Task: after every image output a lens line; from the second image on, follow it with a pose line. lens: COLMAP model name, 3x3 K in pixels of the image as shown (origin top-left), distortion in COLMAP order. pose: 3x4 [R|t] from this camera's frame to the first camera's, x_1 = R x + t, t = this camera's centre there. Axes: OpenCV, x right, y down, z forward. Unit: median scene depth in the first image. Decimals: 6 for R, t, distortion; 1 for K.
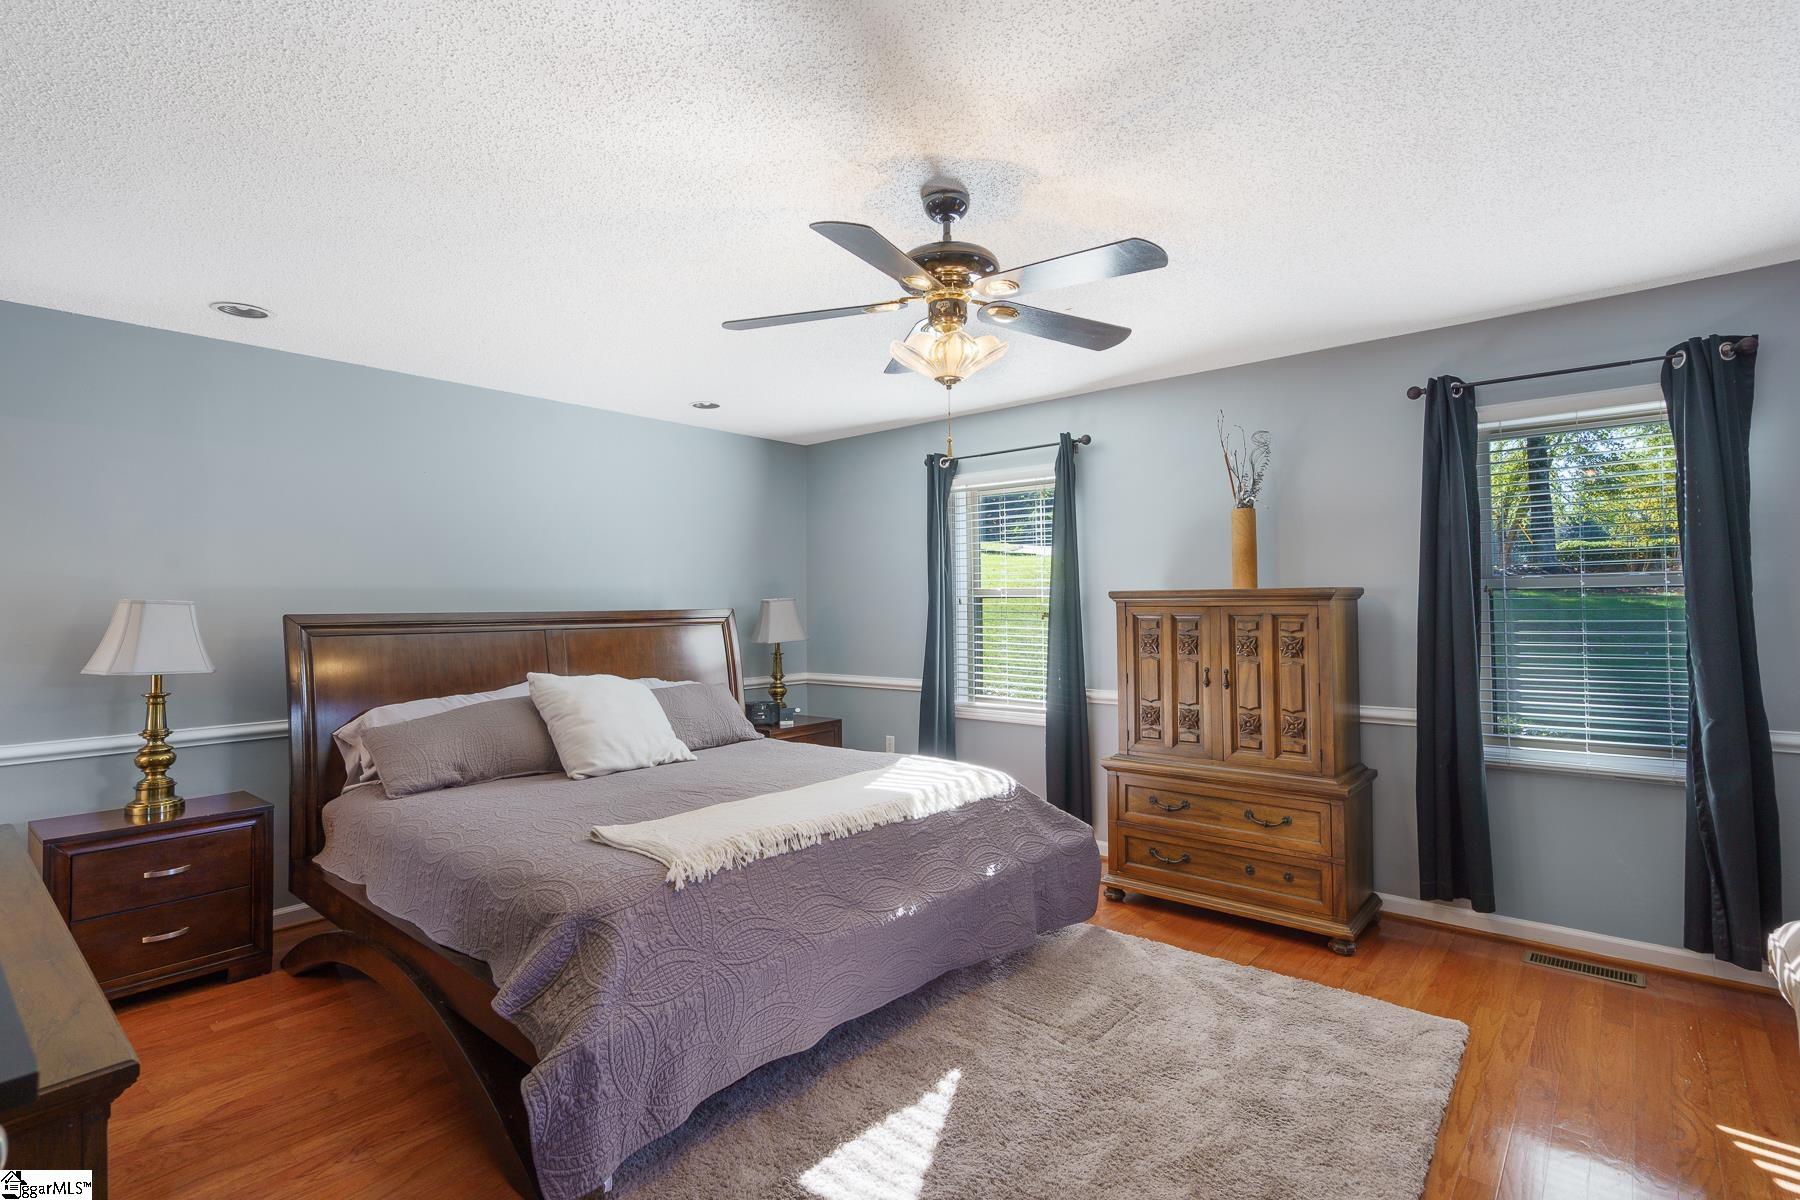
lens RADIAL K [[859.3, 0, 901.4], [0, 859.3, 602.9], [0, 0, 1]] dist [0.003465, 0.000401]
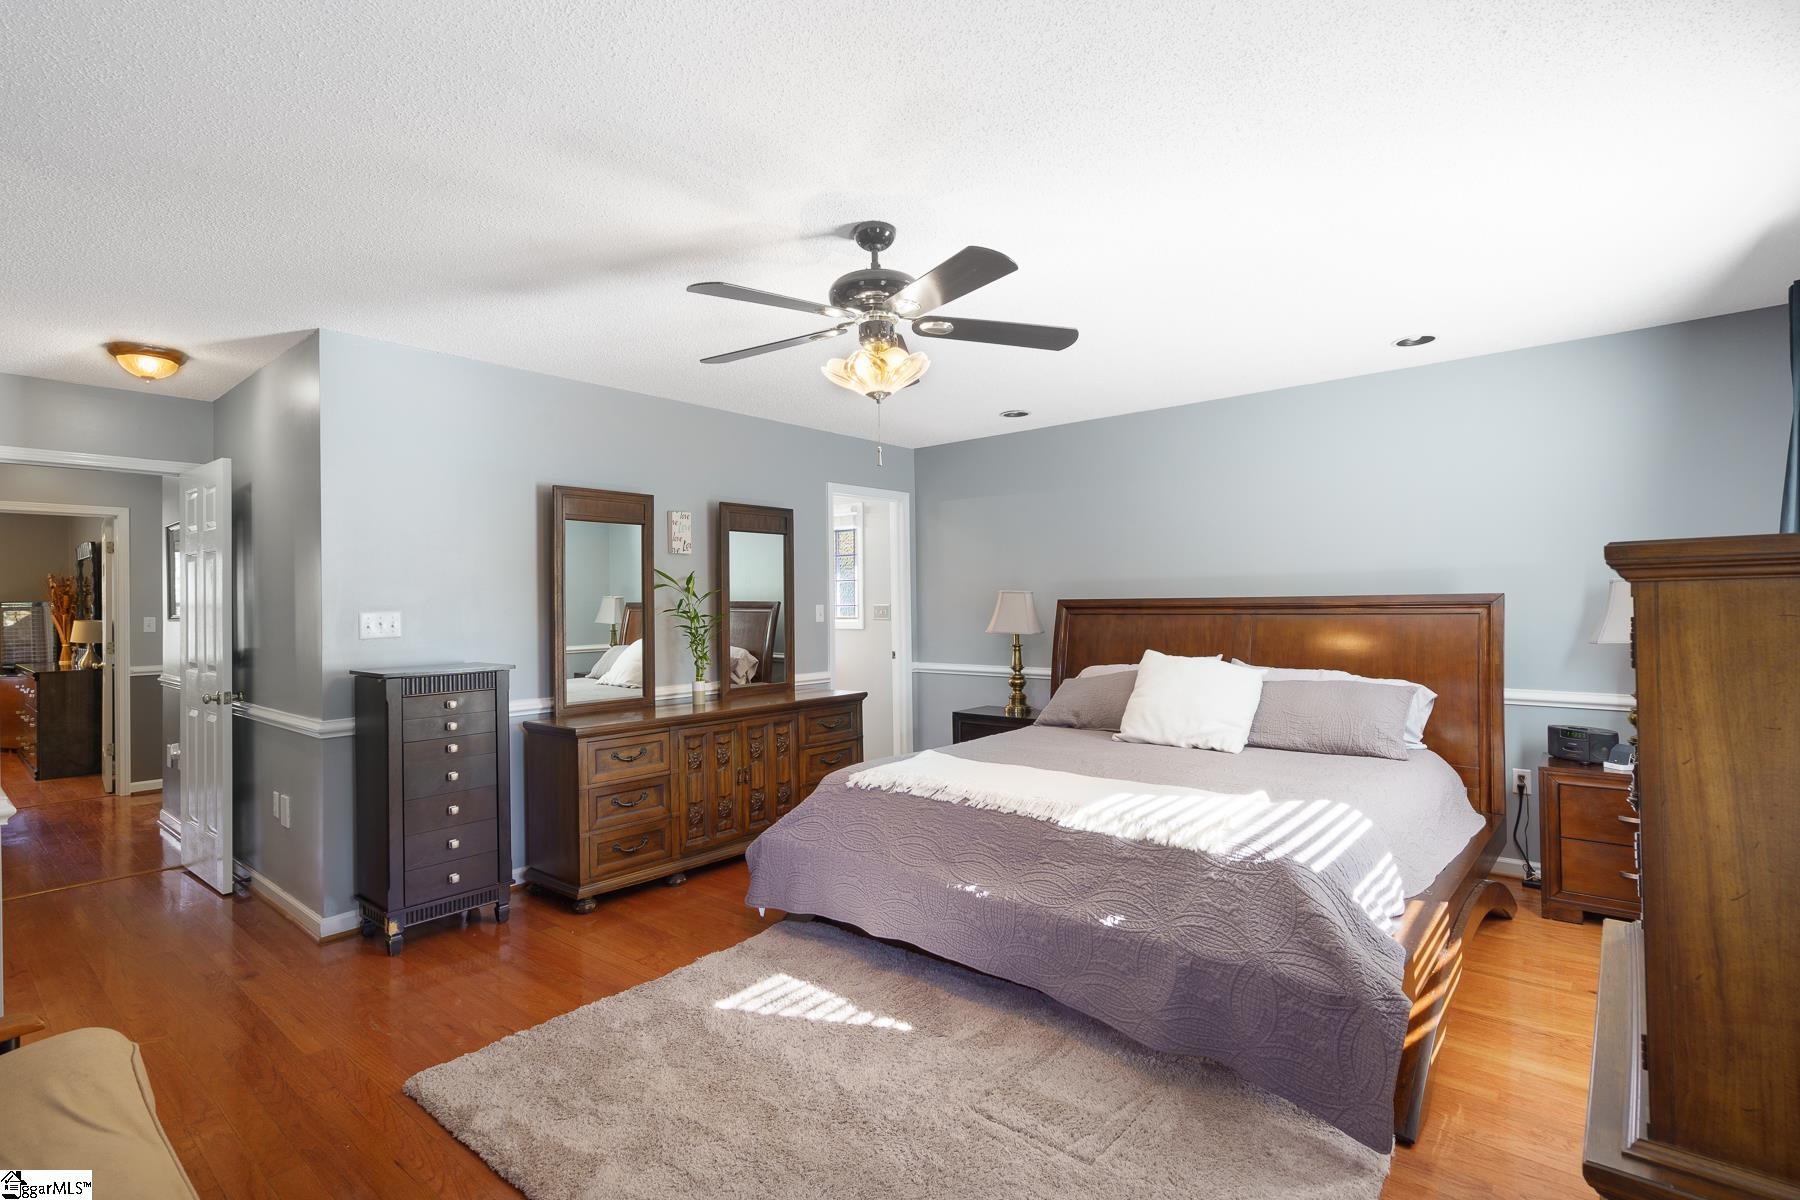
lens RADIAL K [[859.3, 0, 901.6], [0, 859.3, 596.7], [0, 0, 1]] dist [0.003465, 0.000401]
pose [[-0.002288, 0.006937, -0.999973, 0.899690], [0.020971, 0.999756, 0.006887, -0.010068], [0.999777, -0.020955, -0.002433, 0.779632]]
